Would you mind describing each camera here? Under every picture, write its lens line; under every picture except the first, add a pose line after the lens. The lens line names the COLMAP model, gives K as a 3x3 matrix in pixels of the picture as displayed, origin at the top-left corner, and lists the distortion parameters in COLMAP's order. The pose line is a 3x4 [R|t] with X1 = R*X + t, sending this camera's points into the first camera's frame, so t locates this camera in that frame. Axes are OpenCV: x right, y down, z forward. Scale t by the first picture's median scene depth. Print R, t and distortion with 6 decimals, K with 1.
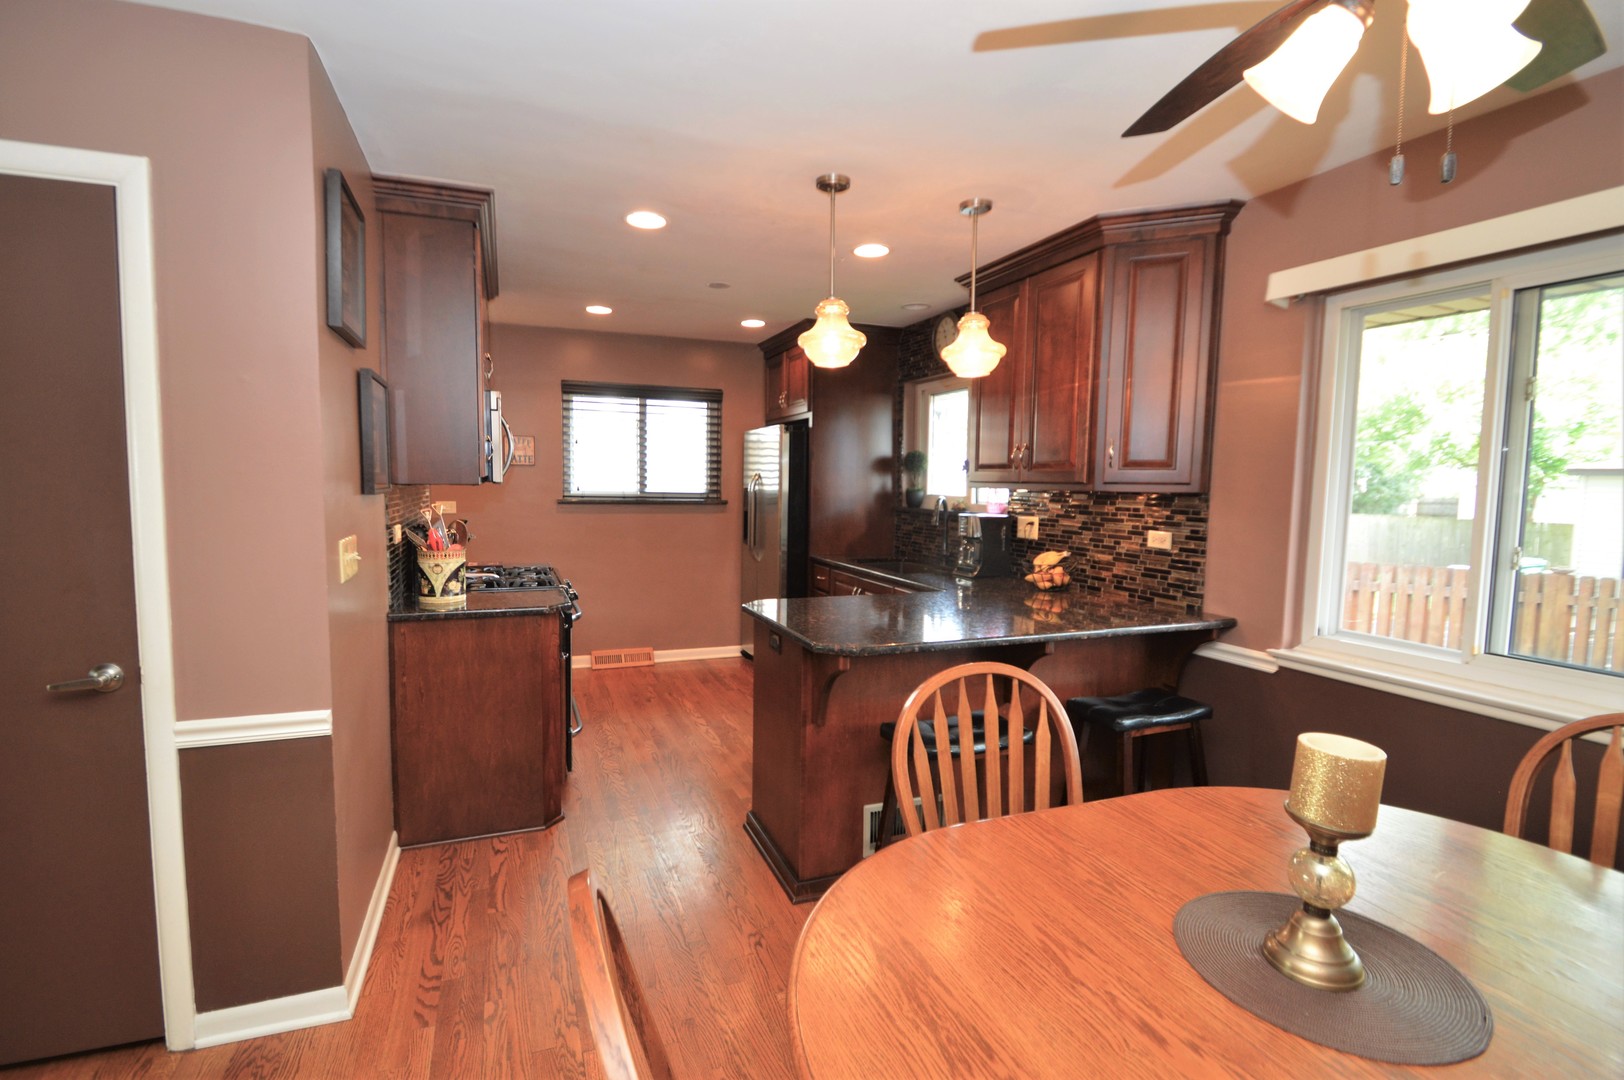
lens RADIAL K [[741.4, 0, 788.8], [0, 741.4, 545.3], [0, 0, 1]] dist [0.001824, -0.000251]
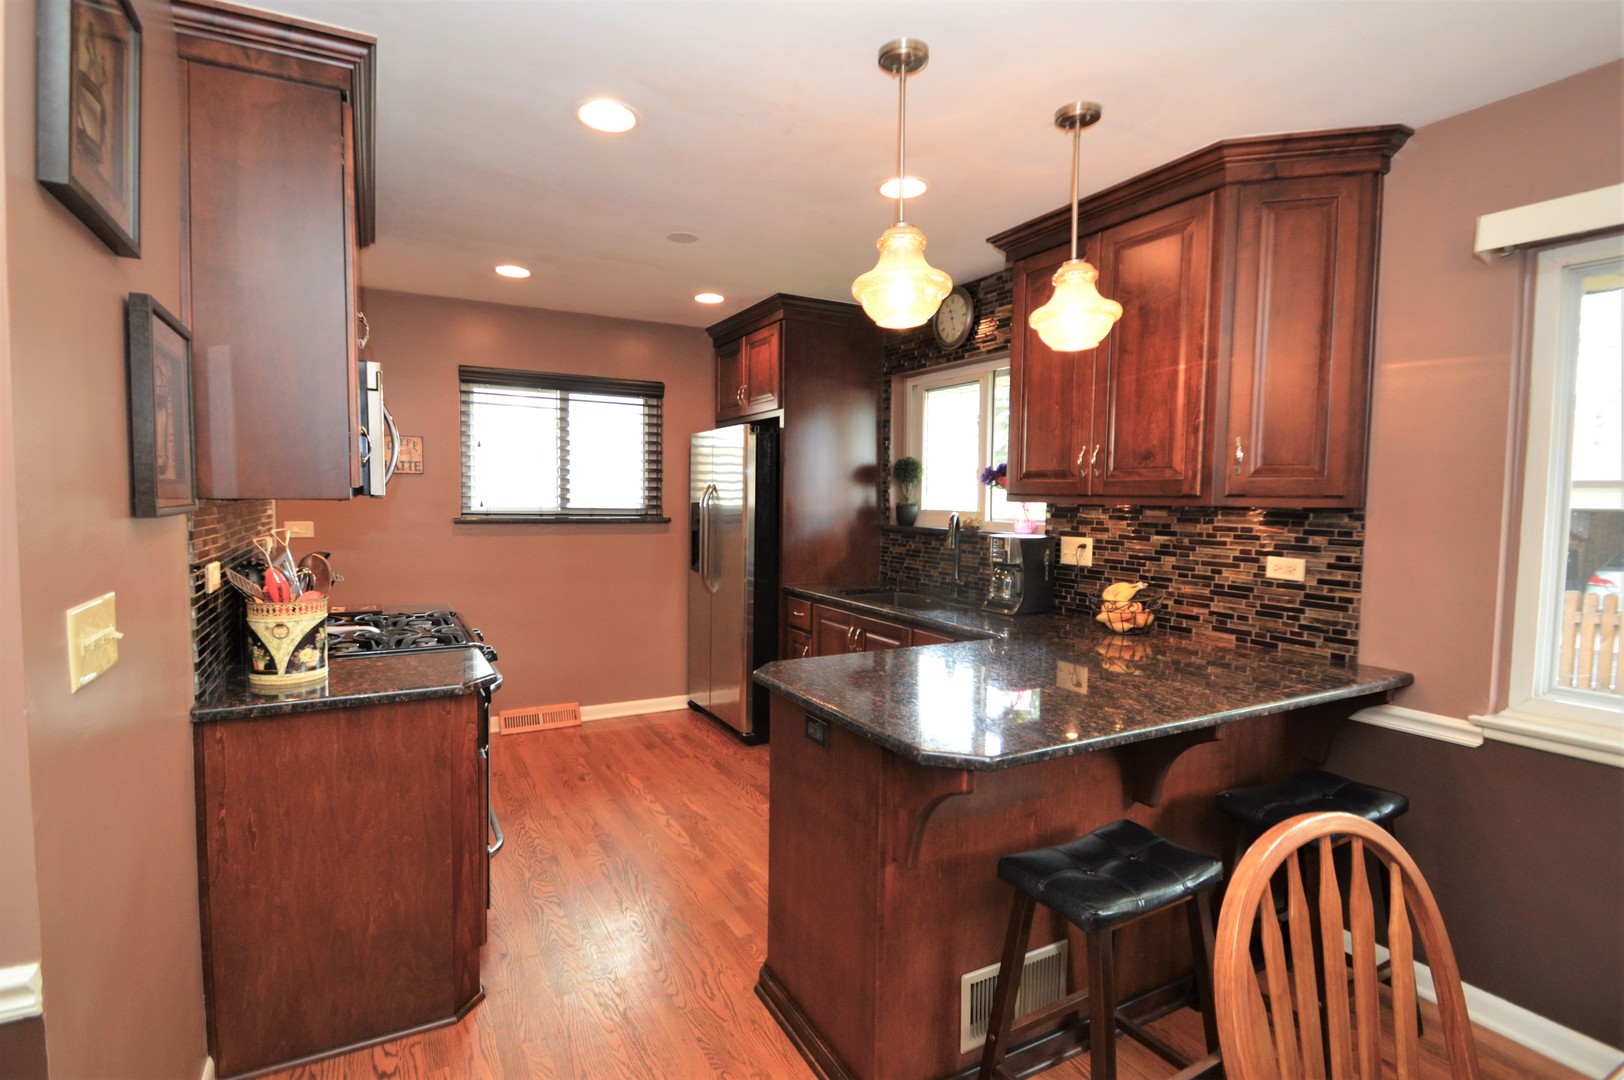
lens RADIAL K [[768.3, 0, 788.2], [0, 768.3, 544.1], [0, 0, 1]] dist [0.017384, -0.020272]
pose [[0.991805, -0.009645, 0.127399, -0.116156], [0.012445, 0.999698, -0.021194, -0.022059], [-0.127156, 0.022606, 0.991625, 0.266356]]
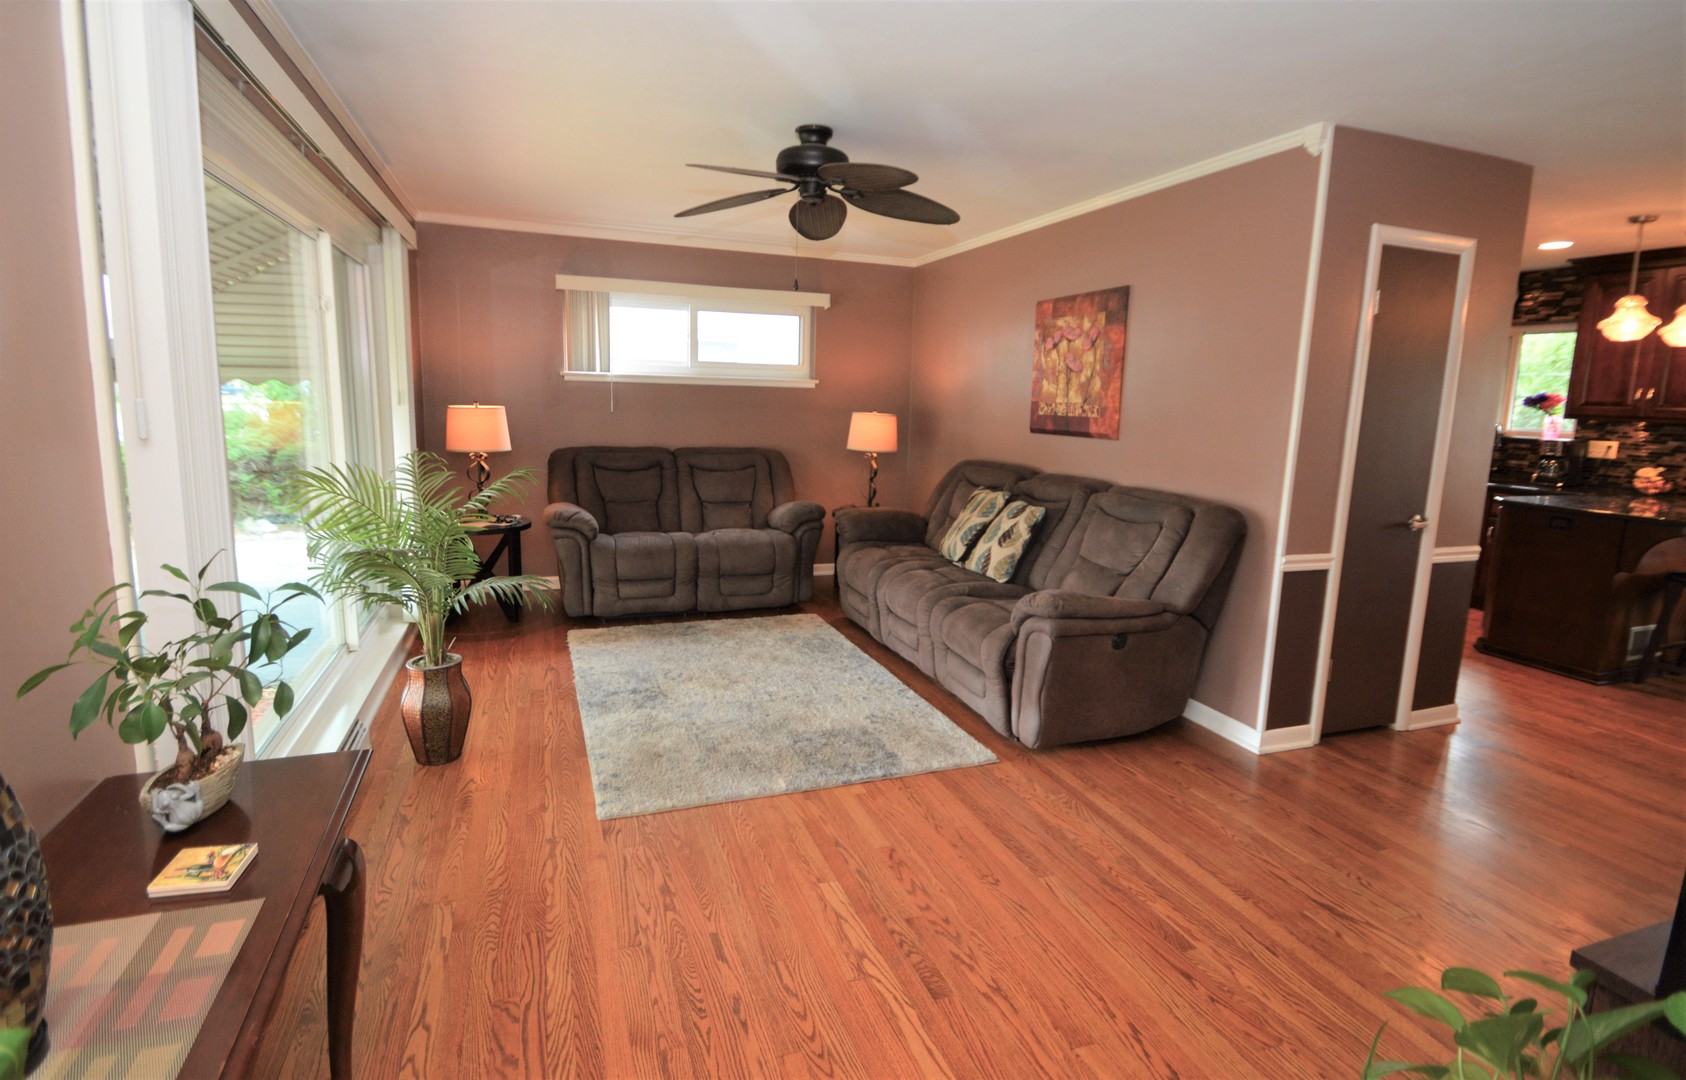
lens RADIAL K [[795.3, 0, 829.2], [0, 795.3, 514.5], [0, 0, 1]] dist [0.023967, -0.021102]
pose [[0.999837, 0.016450, -0.007404, -1.305542], [-0.015969, 0.998013, 0.060958, 0.033304], [0.008392, -0.060830, 0.998113, -0.551749]]
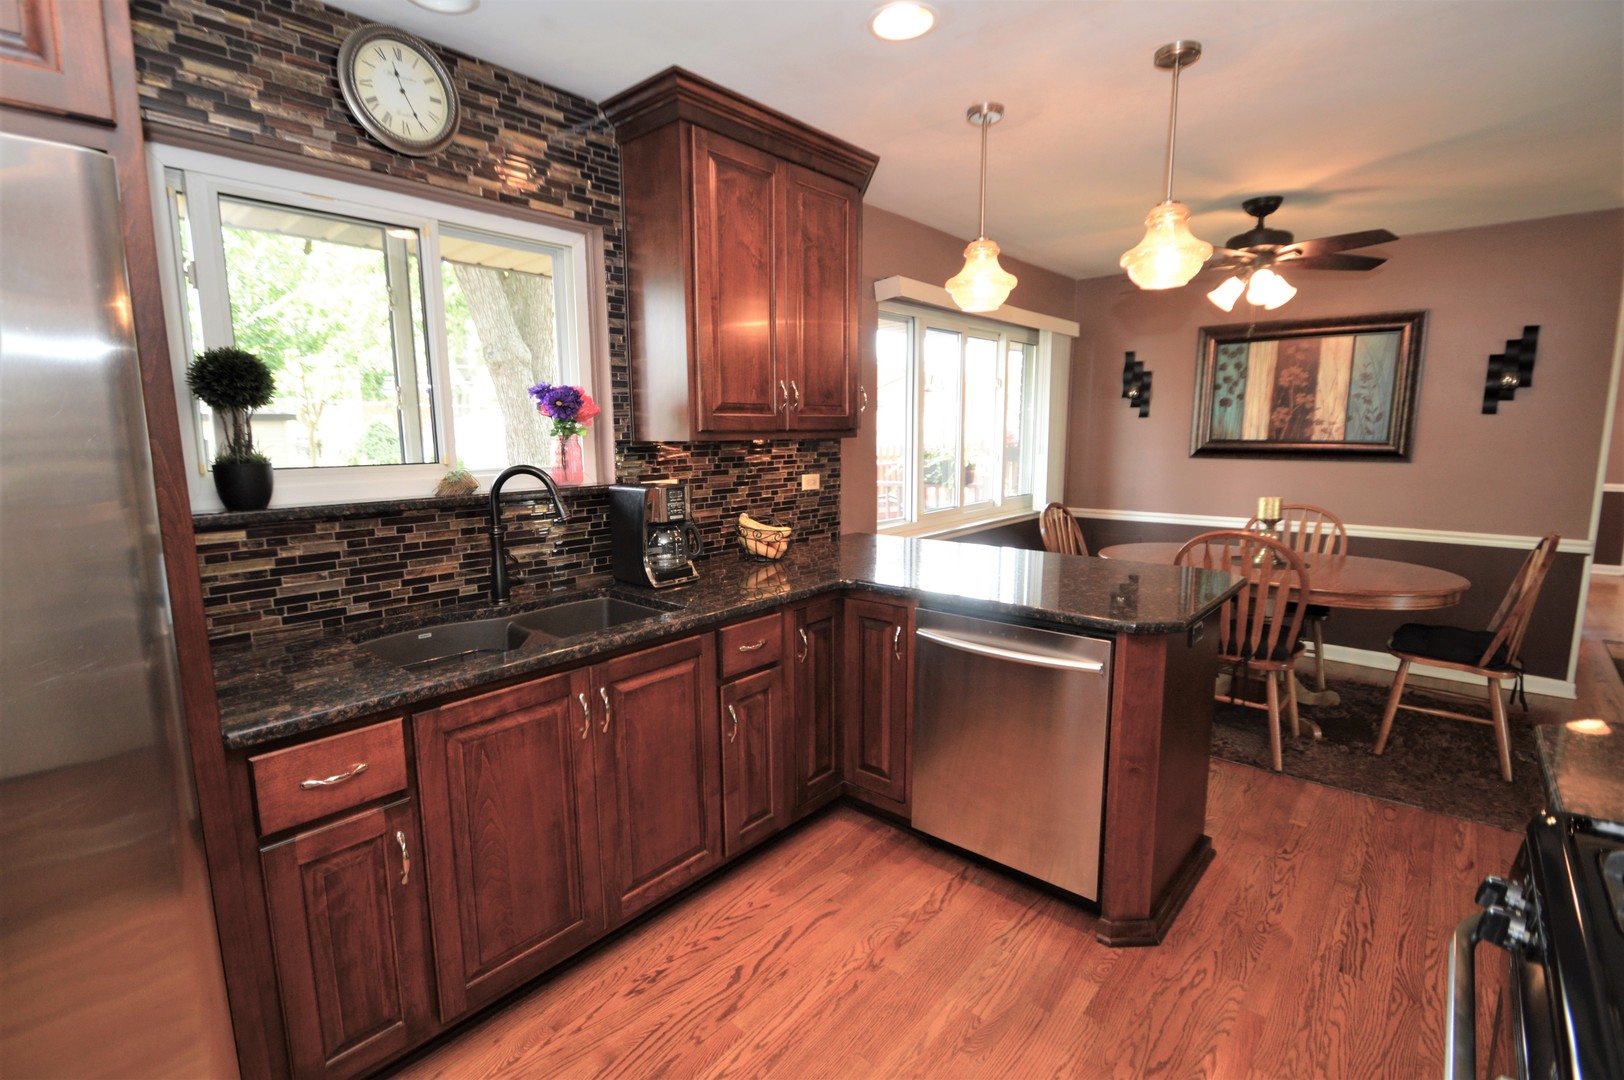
lens RADIAL K [[719.1, 0, 791.6], [0, 719.1, 546.0], [0, 0, 1]] dist [0.012917, -0.016469]
pose [[-0.453573, -0.146381, 0.879115, -0.422385], [0.084183, 0.974972, 0.205776, -0.134086], [-0.887234, 0.167341, -0.429898, 1.484346]]
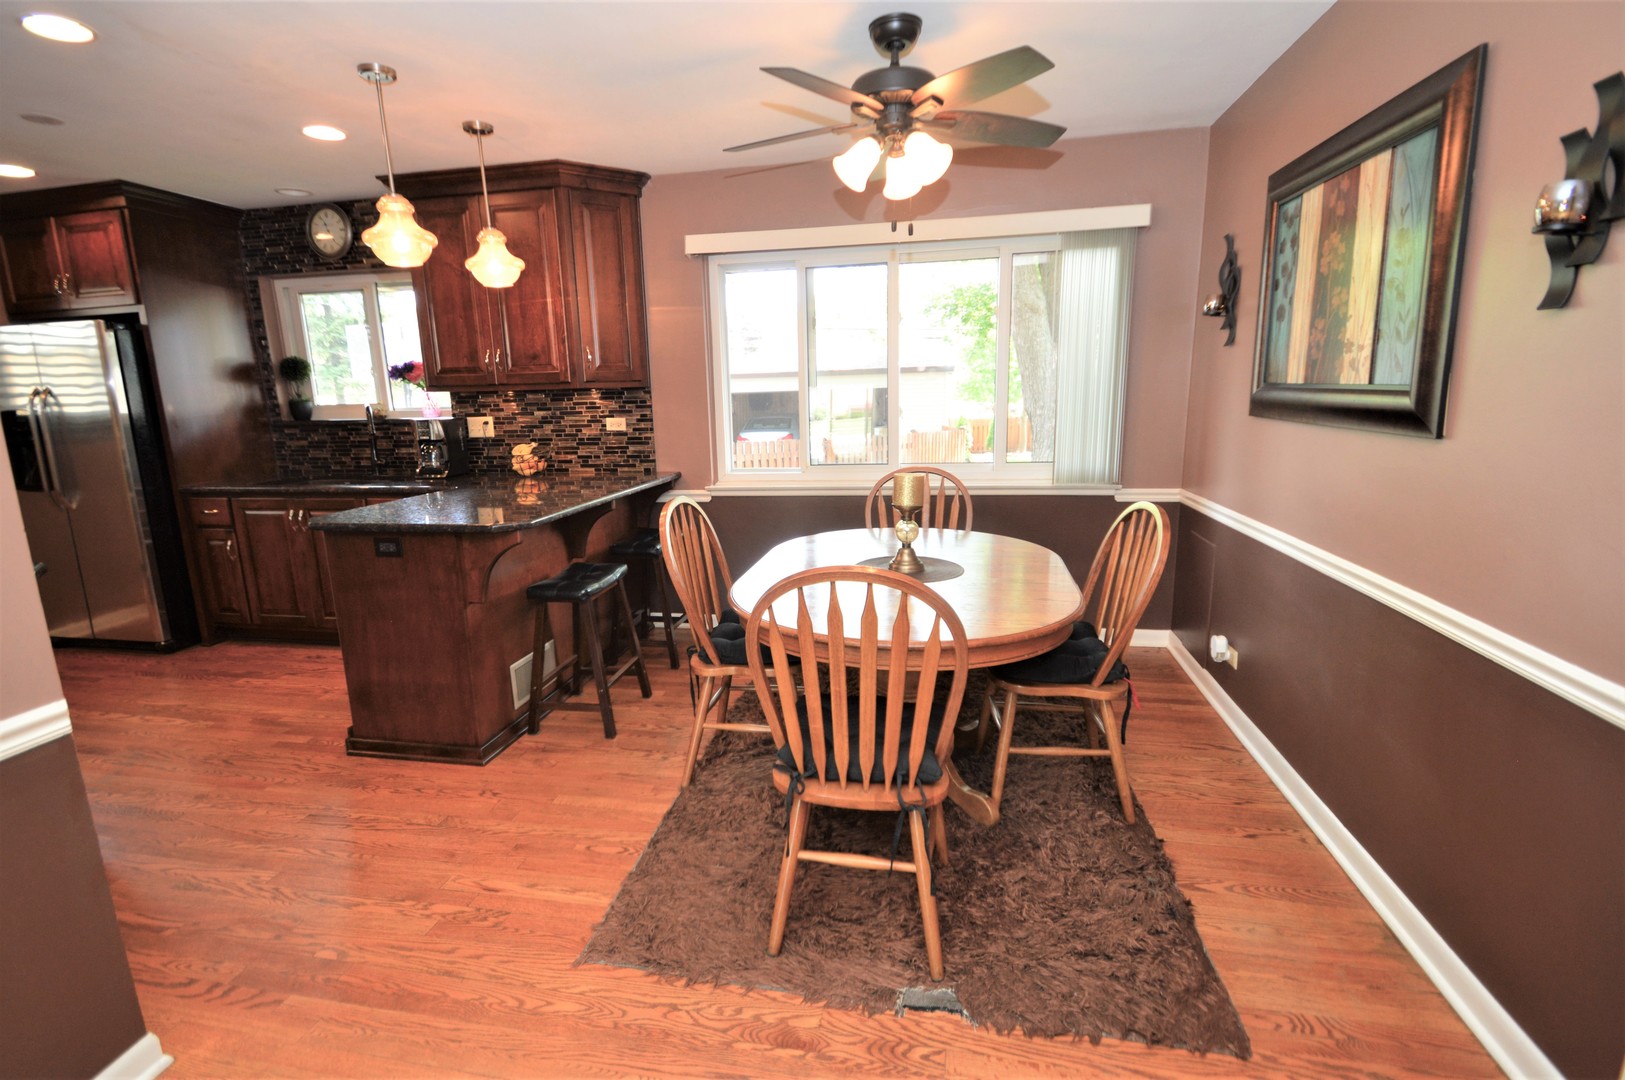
lens RADIAL K [[754.8, 0, 793.1], [0, 754.8, 548.7], [0, 0, 1]] dist [0.001524, -0.000581]
pose [[0.526572, -0.199371, 0.826422, -0.502484], [0.105483, 0.979922, 0.169192, 0.015992], [-0.843561, -0.001919, 0.537030, -0.003704]]
